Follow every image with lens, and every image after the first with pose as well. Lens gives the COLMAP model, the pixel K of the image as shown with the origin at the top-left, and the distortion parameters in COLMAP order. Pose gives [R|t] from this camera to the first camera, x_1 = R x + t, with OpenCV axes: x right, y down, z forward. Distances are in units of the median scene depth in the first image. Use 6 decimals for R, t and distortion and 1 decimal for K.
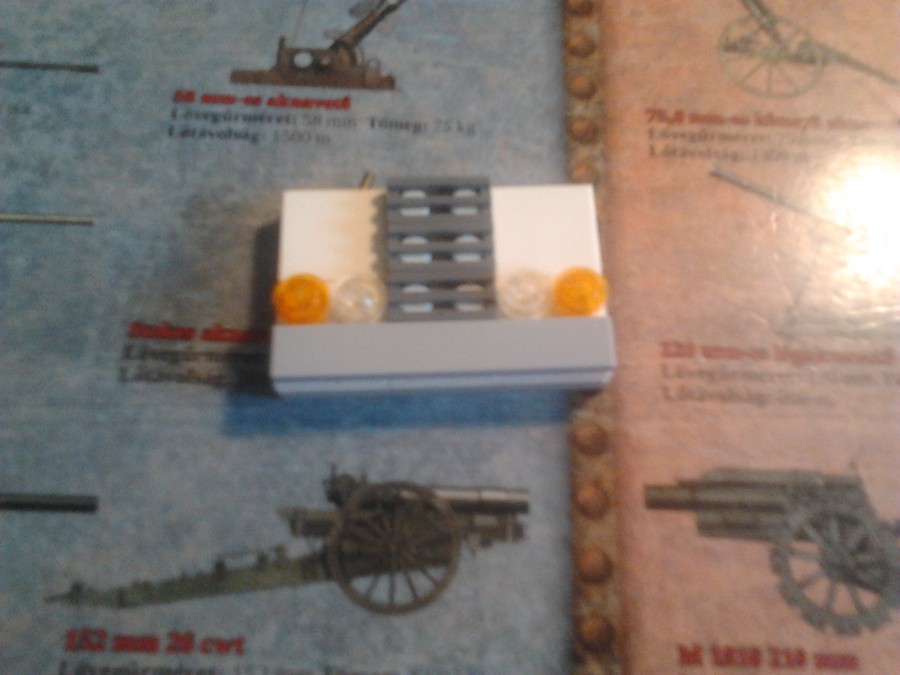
lens RADIAL K [[874.9, 0, 450.9], [0, 874.9, 340.8], [0, 0, 1]] dist [0.051491, -0.136568]
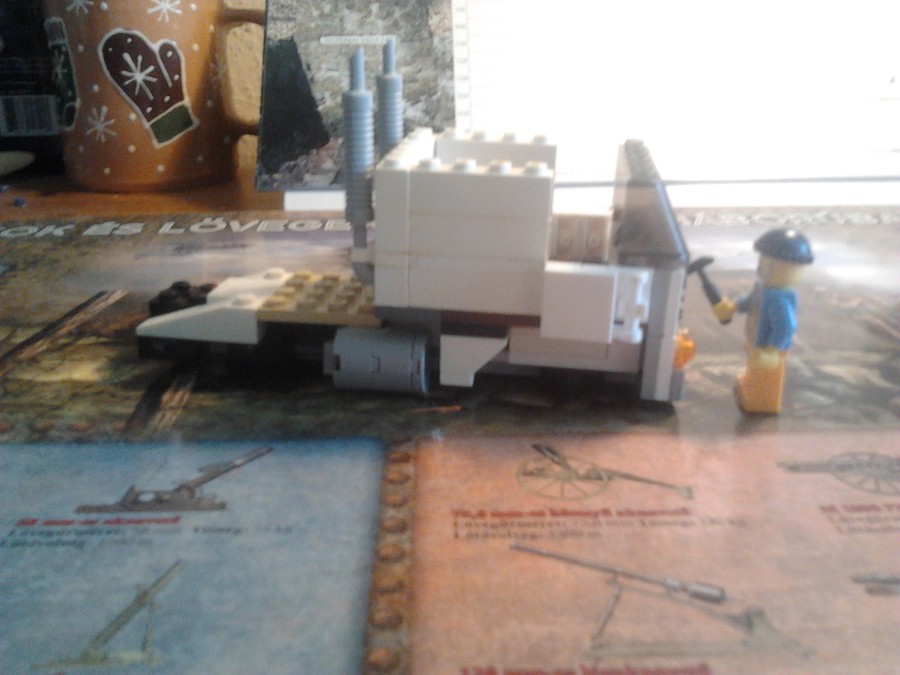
lens RADIAL K [[864.5, 0, 446.5], [0, 864.5, 349.2], [0, 0, 1]] dist [0.048340, -0.134197]
pose [[0.998020, -0.049903, 0.038278, 0.189211], [0.062201, 0.693138, -0.718117, 0.386440], [0.009304, 0.719076, 0.694869, 0.100690]]
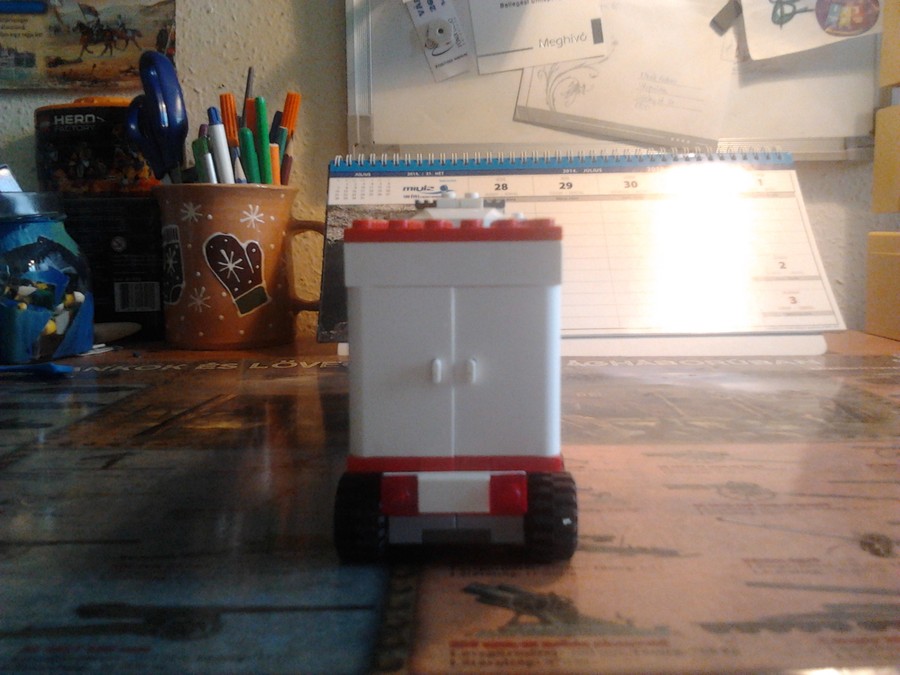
lens RADIAL K [[857.0, 0, 460.7], [0, 857.0, 341.0], [0, 0, 1]] dist [0.065745, -0.099405]
pose [[0.997981, -0.042731, 0.046984, 0.167944], [0.062025, 0.496809, -0.865640, 1.308250], [0.013647, 0.866807, 0.498457, -0.218944]]
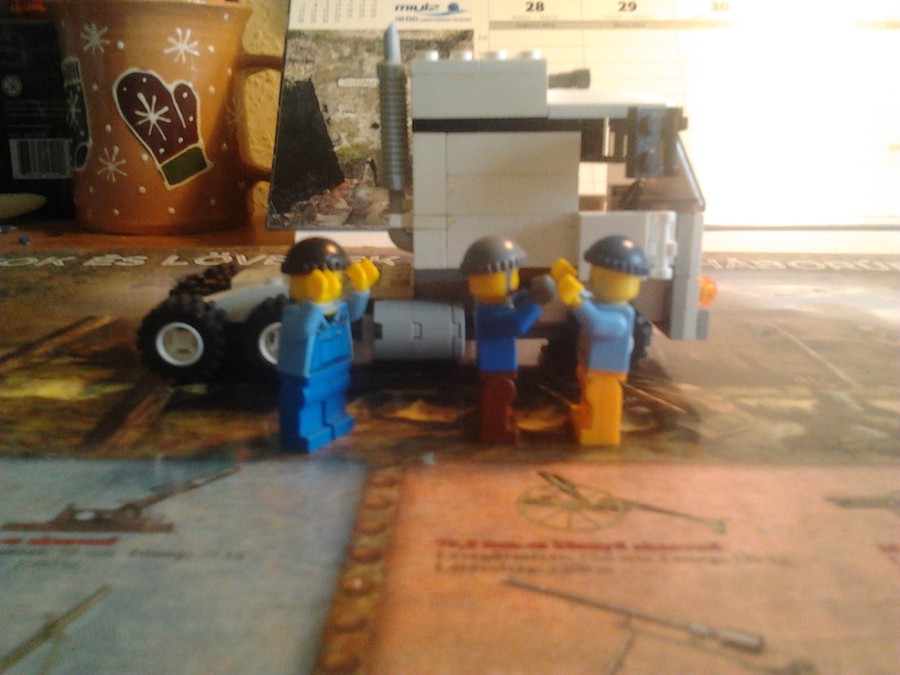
lens RADIAL K [[874.9, 0, 450.9], [0, 874.9, 340.8], [0, 0, 1]] dist [0.051491, -0.136568]
pose [[0.999496, -0.028513, 0.013959, 0.236611], [0.028638, 0.620030, -0.784055, 0.344442], [0.013701, 0.784060, 0.620534, 0.264087]]
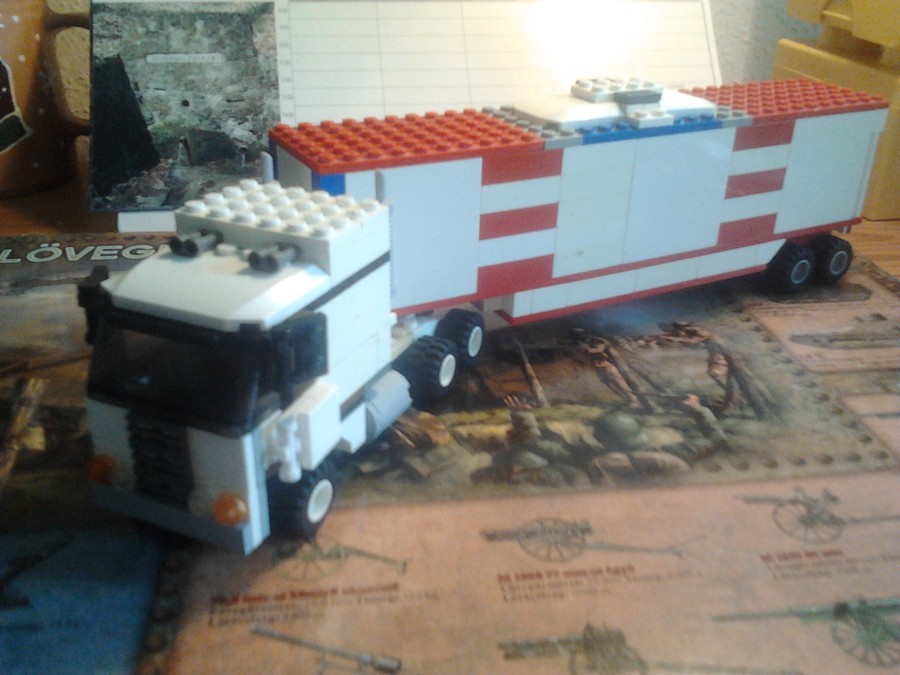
lens RADIAL K [[870.1, 0, 433.2], [0, 870.1, 358.5], [0, 0, 1]] dist [-0.001456, 0.010776]
pose [[0.987359, -0.083310, 0.134843, 0.427269], [0.149963, 0.766467, -0.624531, 0.381721], [-0.051323, 0.636858, 0.769271, -0.355579]]
